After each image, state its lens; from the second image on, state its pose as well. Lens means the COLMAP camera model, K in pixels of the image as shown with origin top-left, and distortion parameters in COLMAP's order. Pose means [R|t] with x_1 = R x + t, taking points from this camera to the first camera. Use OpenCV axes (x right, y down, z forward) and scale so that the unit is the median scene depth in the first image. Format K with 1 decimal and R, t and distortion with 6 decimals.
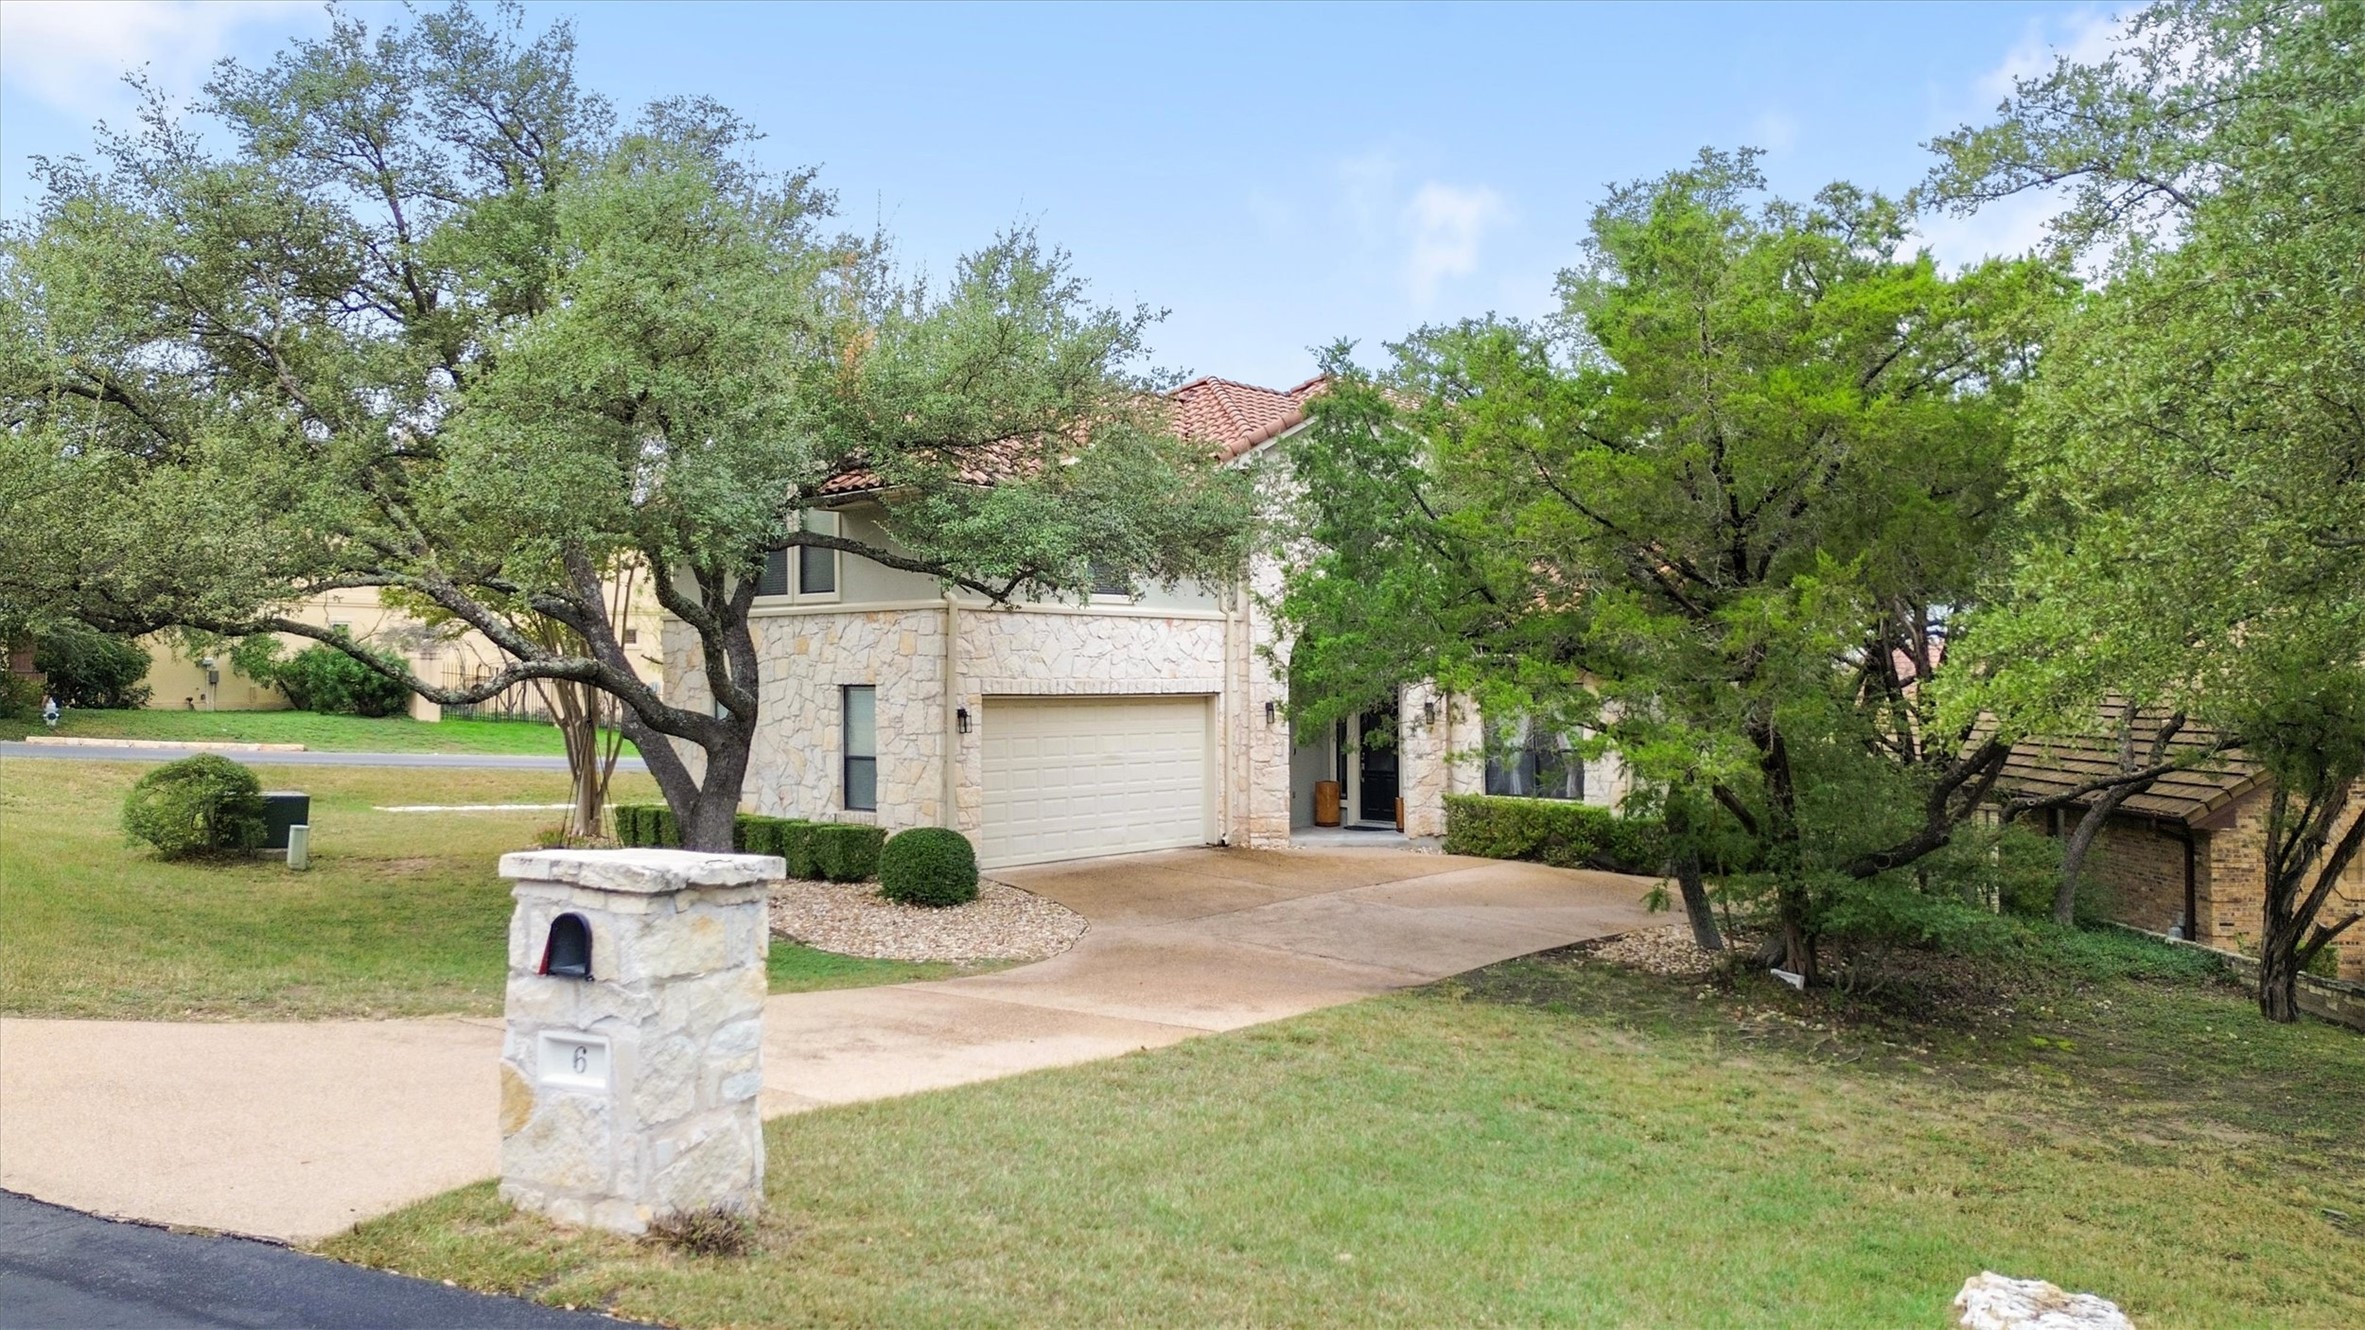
lens RADIAL K [[1528.2, 0, 1183.4], [0, 1528.2, 646.3], [0, 0, 1]] dist [0.068831, -0.000685]
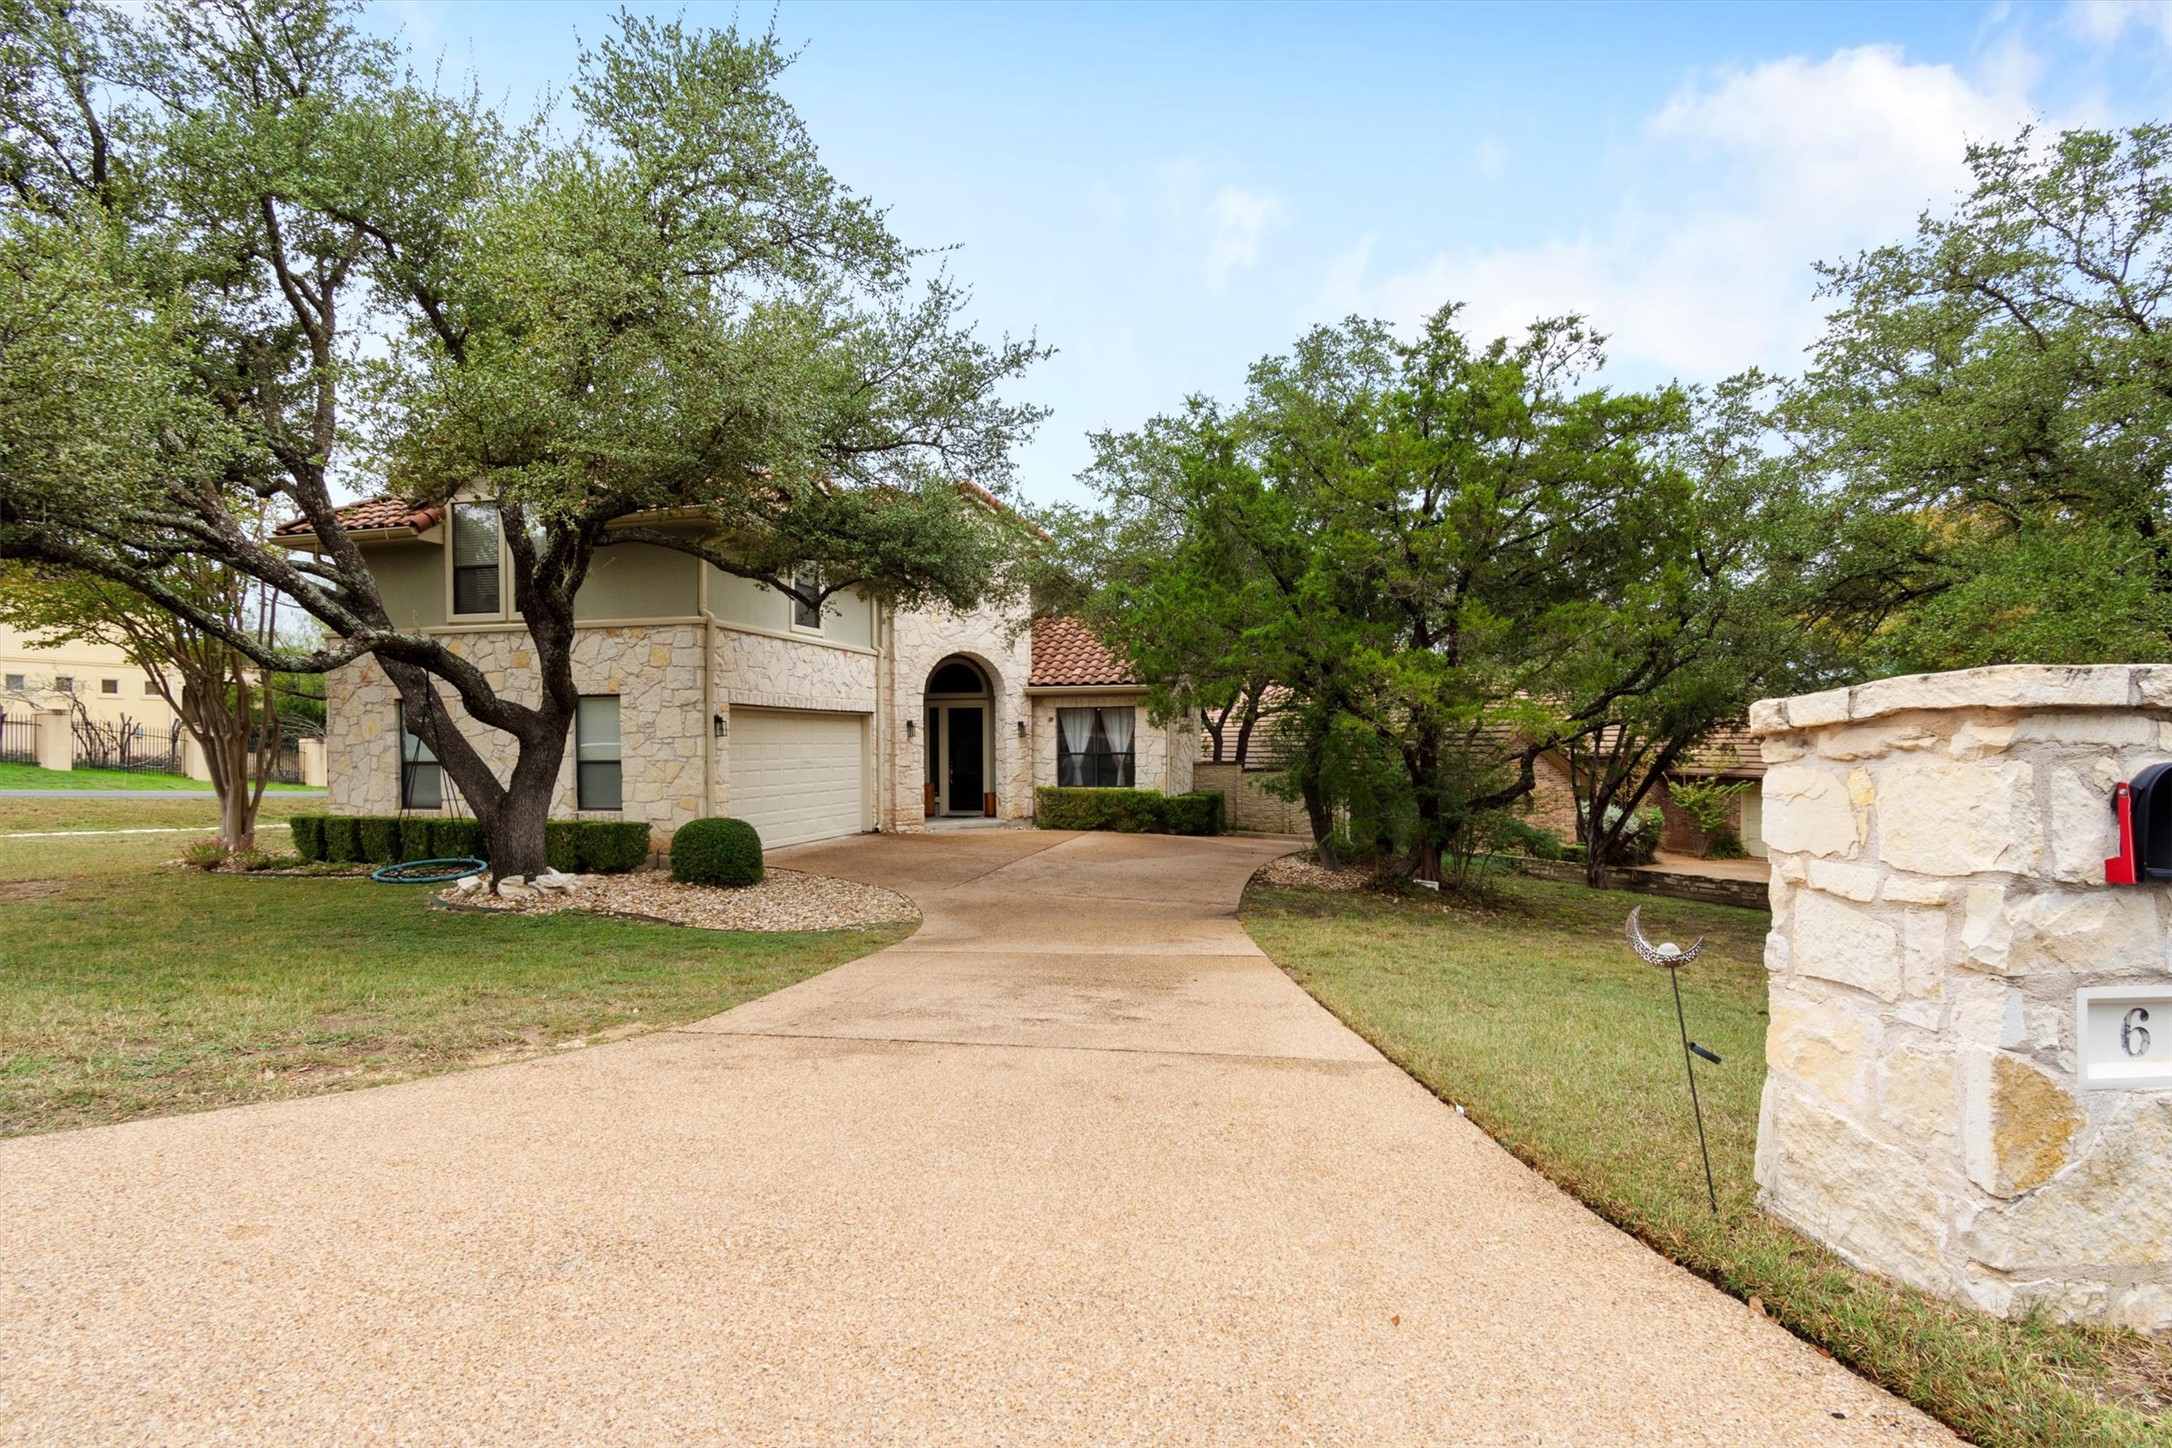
lens RADIAL K [[990.0, 0, 1114.1], [0, 990.0, 741.9], [0, 0, 1]] dist [0.003285, -0.000053]
pose [[0.887911, -0.006533, 0.459969, -0.195116], [-0.006311, 0.999632, 0.026381, 0.034998], [-0.459972, -0.026327, 0.887543, 0.191736]]
